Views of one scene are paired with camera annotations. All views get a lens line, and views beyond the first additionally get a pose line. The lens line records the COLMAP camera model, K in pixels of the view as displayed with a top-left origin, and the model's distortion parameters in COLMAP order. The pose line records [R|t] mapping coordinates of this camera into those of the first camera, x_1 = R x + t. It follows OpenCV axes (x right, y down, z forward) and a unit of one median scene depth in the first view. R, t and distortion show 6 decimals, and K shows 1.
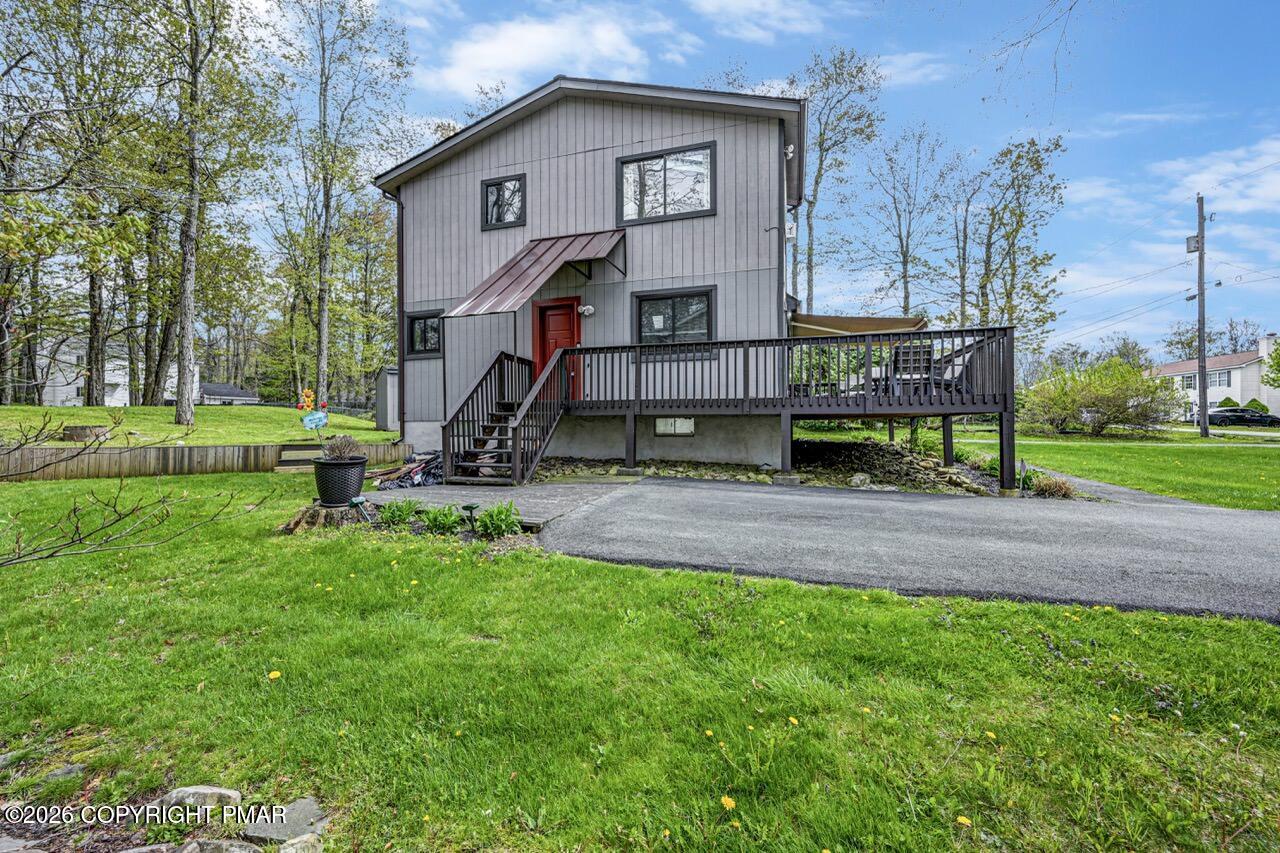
lens RADIAL K [[518.1, 0, 638.1], [0, 518.1, 417.9], [0, 0, 1]] dist [-0.000787, -0.000174]
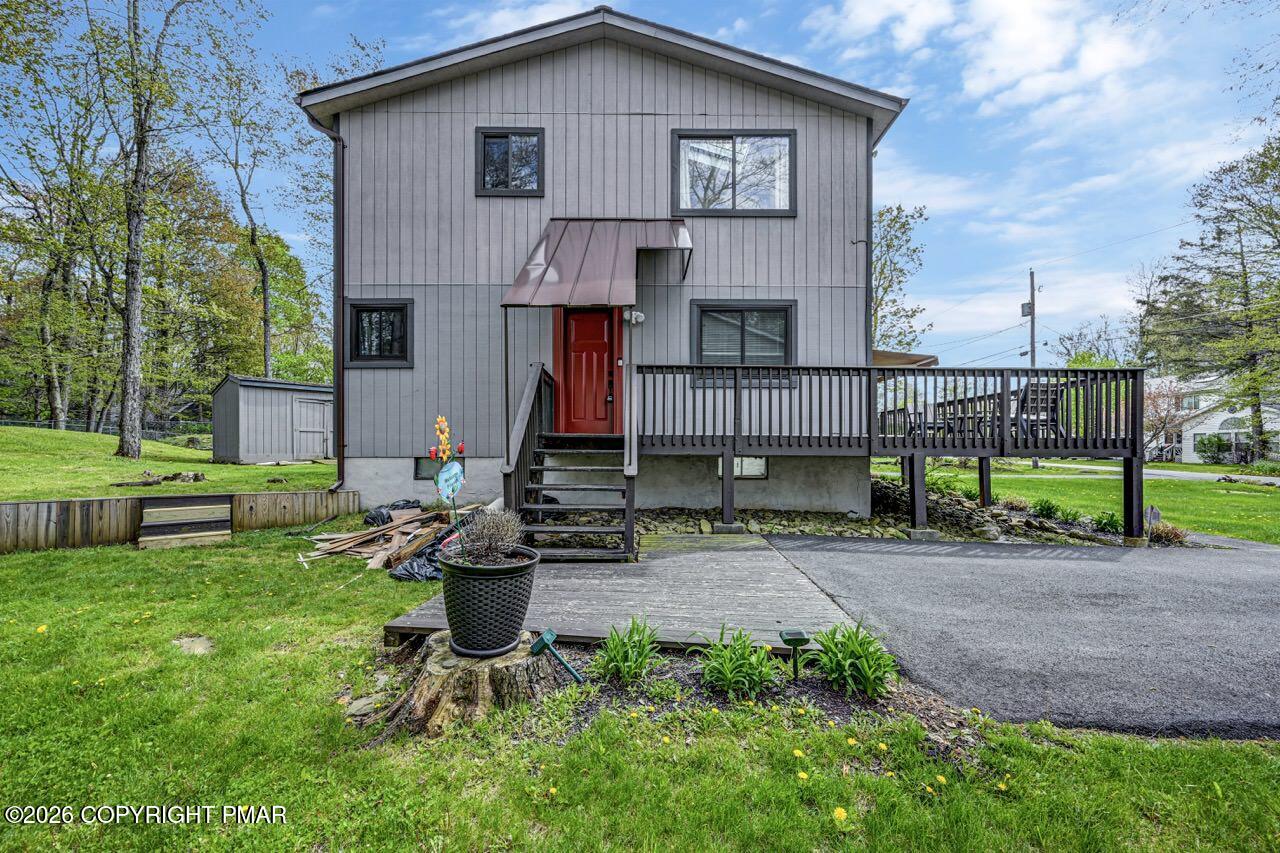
lens RADIAL K [[515.5, 0, 639.9], [0, 515.5, 443.7], [0, 0, 1]] dist [-0.001250, -0.000167]
pose [[0.952419, 0.011938, 0.304558, -0.327507], [-0.011782, 0.999928, -0.002348, -0.016769], [-0.304565, -0.001352, 0.952491, 0.263787]]
